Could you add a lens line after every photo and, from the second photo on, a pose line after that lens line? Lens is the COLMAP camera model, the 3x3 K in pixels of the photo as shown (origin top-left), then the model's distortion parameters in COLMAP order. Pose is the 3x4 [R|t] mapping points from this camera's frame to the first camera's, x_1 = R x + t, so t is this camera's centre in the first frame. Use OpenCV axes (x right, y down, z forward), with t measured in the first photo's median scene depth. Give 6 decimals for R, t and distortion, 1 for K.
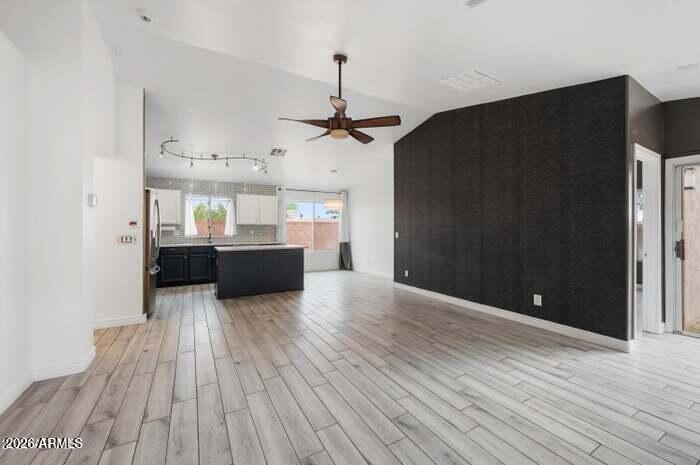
lens RADIAL K [[278.4, 0, 350.2], [0, 278.4, 228.6], [0, 0, 1]] dist [0.000417, 0.000105]
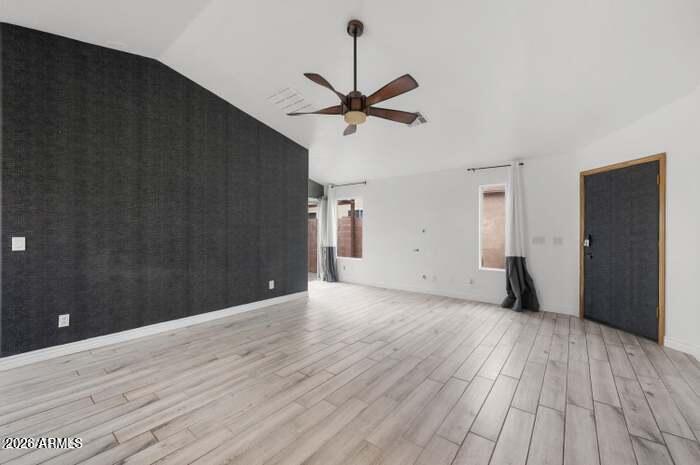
lens RADIAL K [[278.4, 0, 349.4], [0, 278.4, 235.3], [0, 0, 1]] dist [0.000417, 0.000105]
pose [[-0.360163, -0.013692, 0.932789, -0.964189], [-0.006683, 0.999905, 0.012097, 0.002328], [-0.932865, -0.001877, -0.360220, 1.564945]]
